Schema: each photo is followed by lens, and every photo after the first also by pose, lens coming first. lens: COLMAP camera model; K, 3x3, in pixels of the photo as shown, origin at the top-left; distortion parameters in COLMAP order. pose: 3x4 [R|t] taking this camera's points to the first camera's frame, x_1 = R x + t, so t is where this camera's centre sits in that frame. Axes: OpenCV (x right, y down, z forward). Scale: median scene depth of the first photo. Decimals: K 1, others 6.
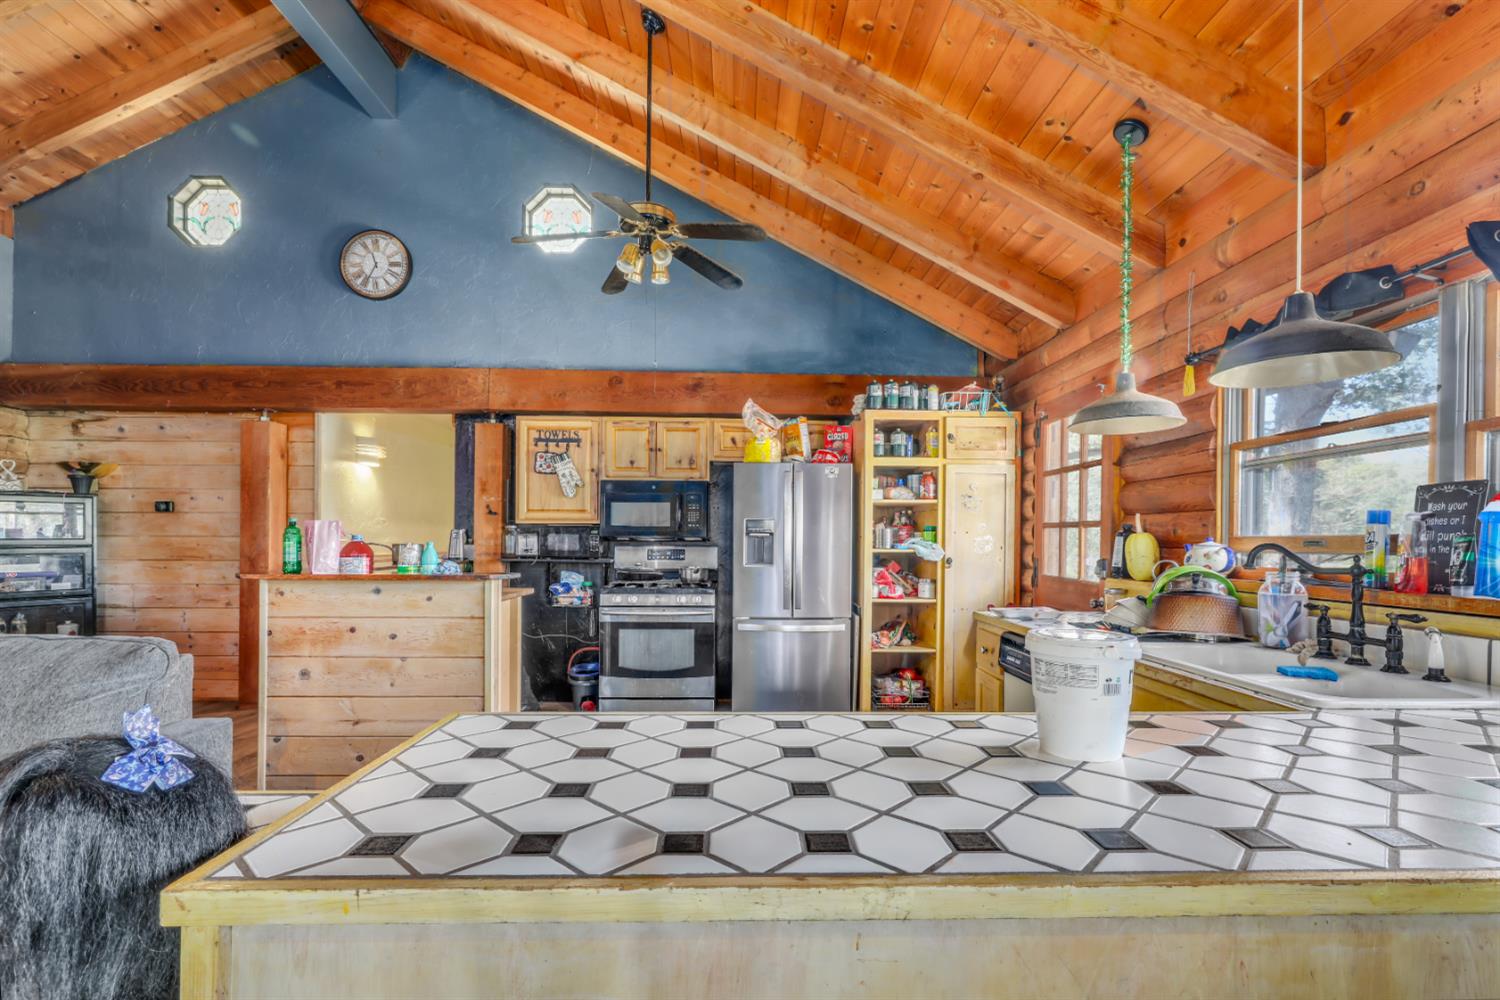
lens RADIAL K [[677.1, 0, 752.7], [0, 677.1, 546.0], [0, 0, 1]] dist [-0.000312, -0.000056]
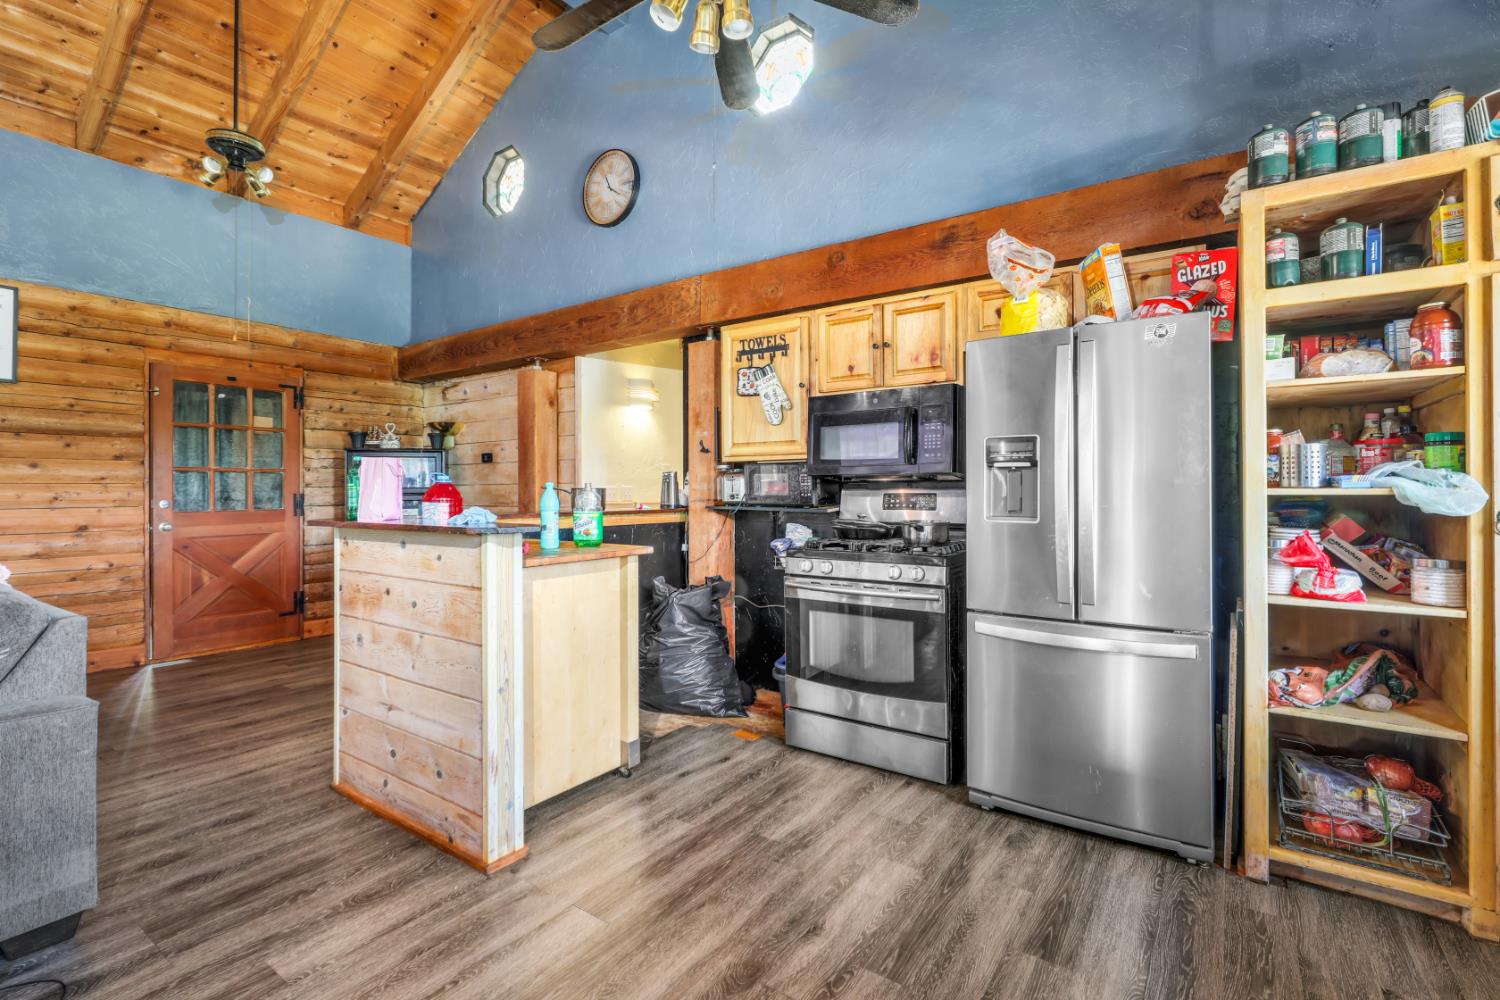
lens RADIAL K [[679.1, 0, 759.4], [0, 679.1, 487.8], [0, 0, 1]] dist [-0.000654, 0.000252]
pose [[0.806483, -0.011272, -0.591150, 0.156444], [0.004193, 0.999902, -0.013345, 0.007877], [0.591243, 0.008284, 0.806451, 0.385114]]
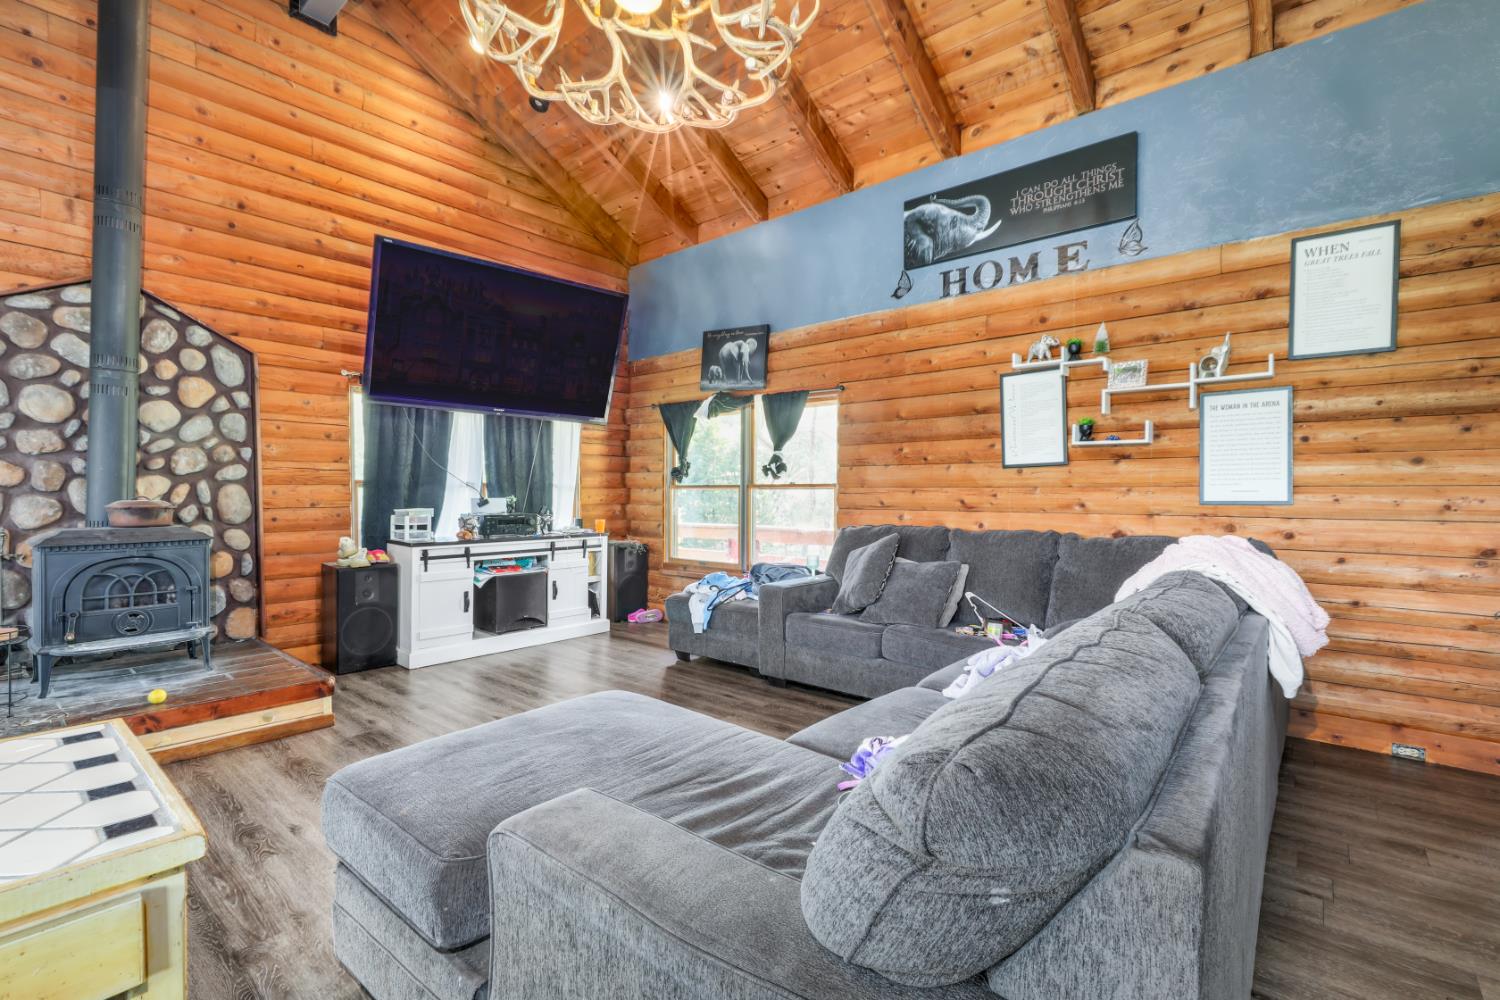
lens RADIAL K [[672.5, 0, 748.3], [0, 672.5, 500.2], [0, 0, 1]] dist [-0.000357, 0.000164]
pose [[-0.667428, -0.003889, -0.744665, -0.235031], [-0.016966, 0.999806, 0.009985, 0.004371], [0.744481, 0.019298, -0.667364, 0.492099]]
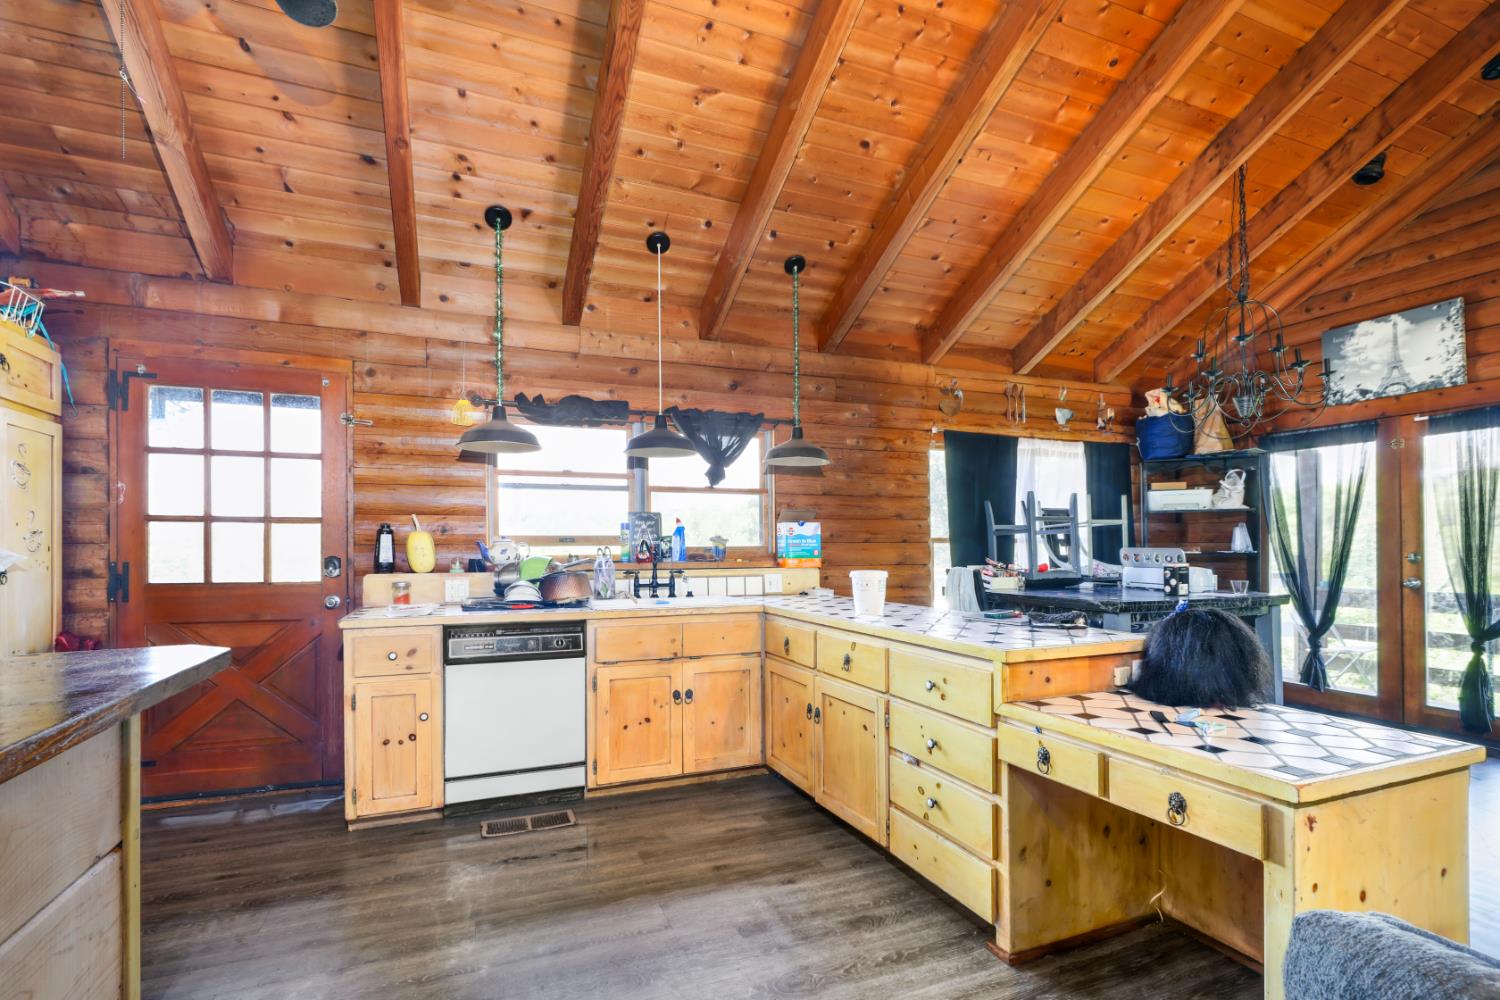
lens RADIAL K [[703.3, 0, 756.3], [0, 703.3, 541.4], [0, 0, 1]] dist [0.001515, 0.000869]
pose [[-0.360550, -0.002249, 0.932737, -0.465012], [0.007373, 0.999959, 0.005261, -0.002984], [-0.932711, 0.008774, -0.360518, 0.557149]]
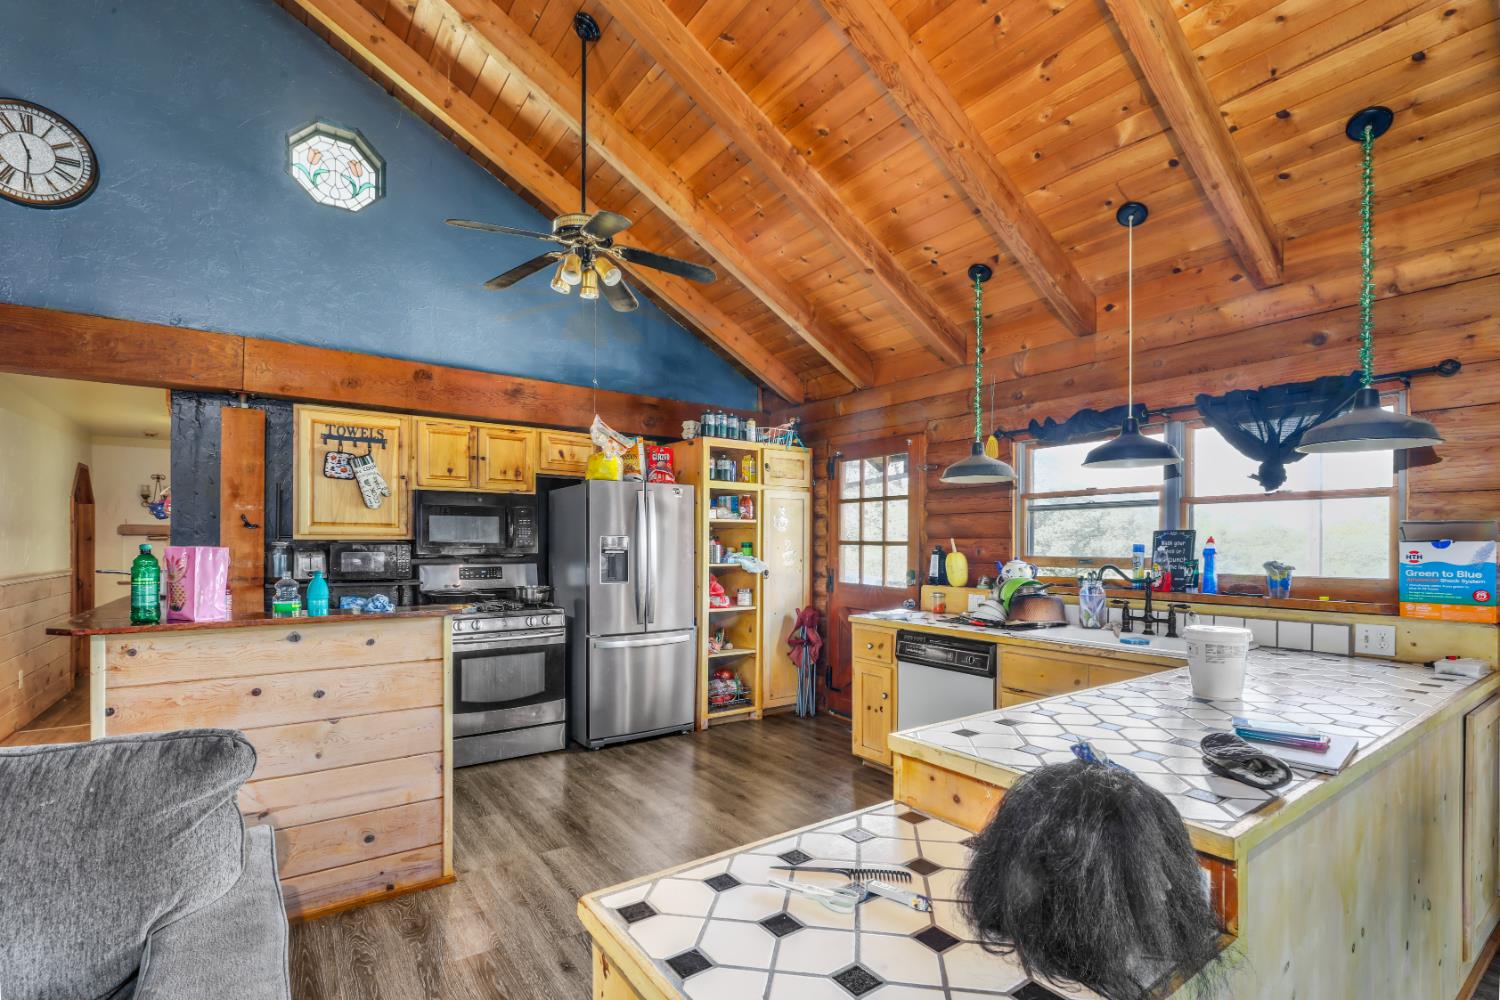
lens RADIAL K [[682.3, 0, 744.5], [0, 682.3, 550.7], [0, 0, 1]] dist [0.000164, 0.000477]
pose [[0.832903, -0.009911, 0.553330, -0.353334], [0.006701, 0.999947, 0.007823, -0.022843], [-0.553378, -0.002808, 0.832925, 0.041886]]
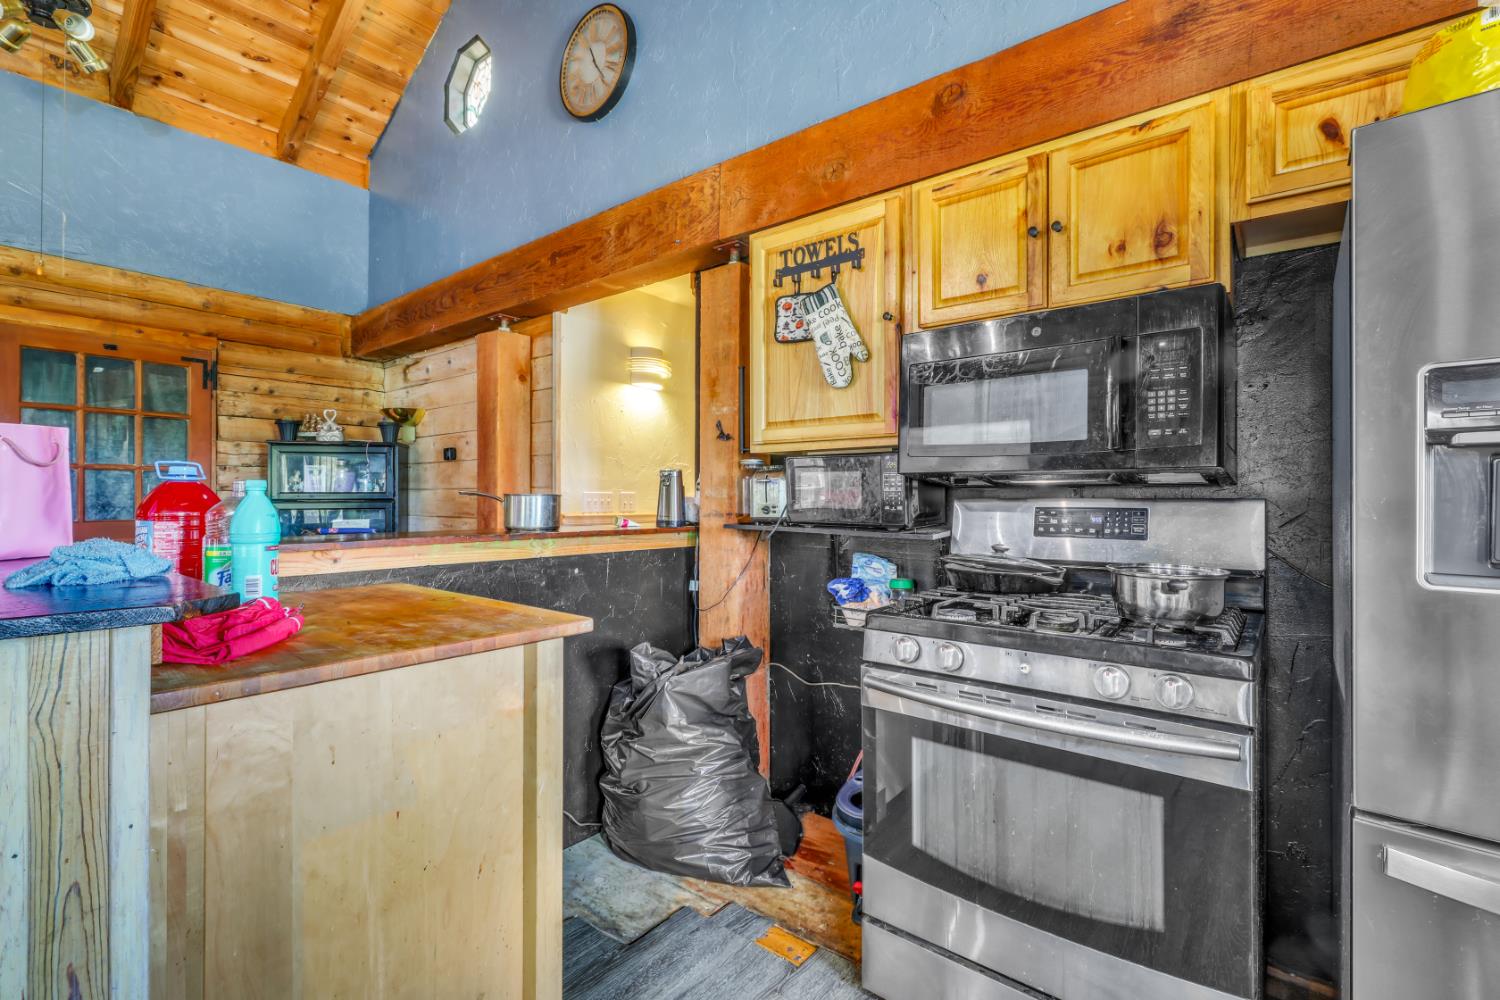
lens RADIAL K [[671.8, 0, 755.3], [0, 671.8, 493.5], [0, 0, 1]] dist [-0.001109, -0.000033]
pose [[0.765654, -0.007606, -0.643208, -0.033436], [-0.003682, 0.999862, -0.016208, 0.003780], [0.643243, 0.014778, 0.765520, 0.631492]]
